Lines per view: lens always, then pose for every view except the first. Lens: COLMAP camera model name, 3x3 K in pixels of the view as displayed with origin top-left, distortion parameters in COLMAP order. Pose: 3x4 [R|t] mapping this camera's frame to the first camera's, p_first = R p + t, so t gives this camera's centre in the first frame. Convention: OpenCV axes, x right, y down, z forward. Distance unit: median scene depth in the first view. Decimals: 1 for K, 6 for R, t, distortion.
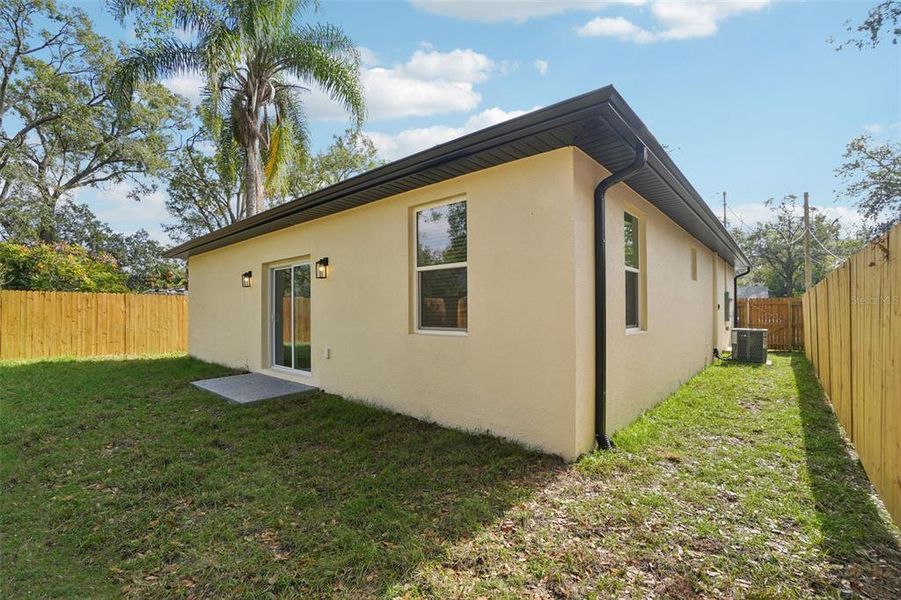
lens RADIAL K [[393.4, 0, 446.9], [0, 393.4, 305.8], [0, 0, 1]] dist [-0.024138, 0.000292]
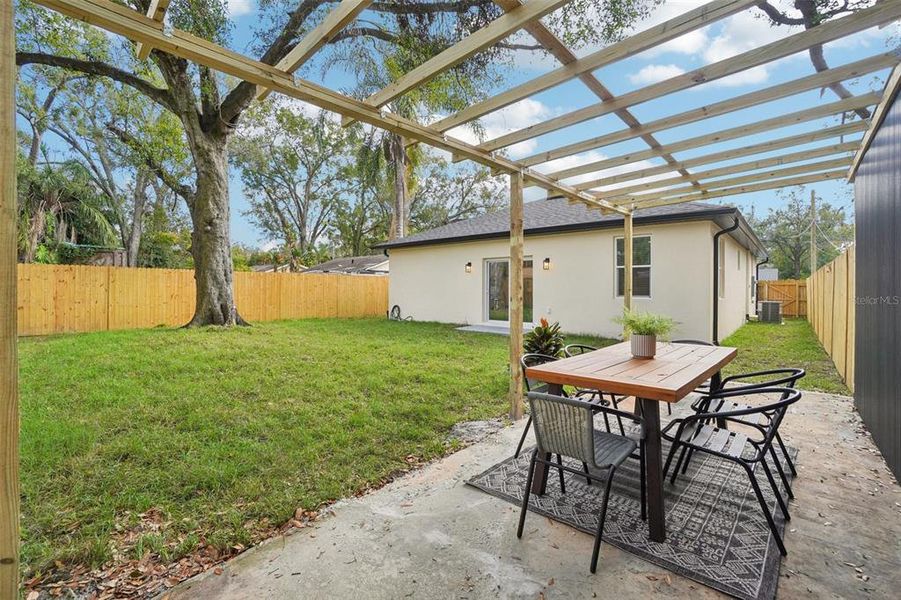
lens RADIAL K [[393.4, 0, 453.2], [0, 393.4, 290.6], [0, 0, 1]] dist [-0.024138, 0.000292]
pose [[0.999968, 0.007970, -0.000901, -0.343071], [-0.007953, 0.999813, 0.017629, -0.000030], [0.001041, -0.017621, 0.999844, -0.384841]]
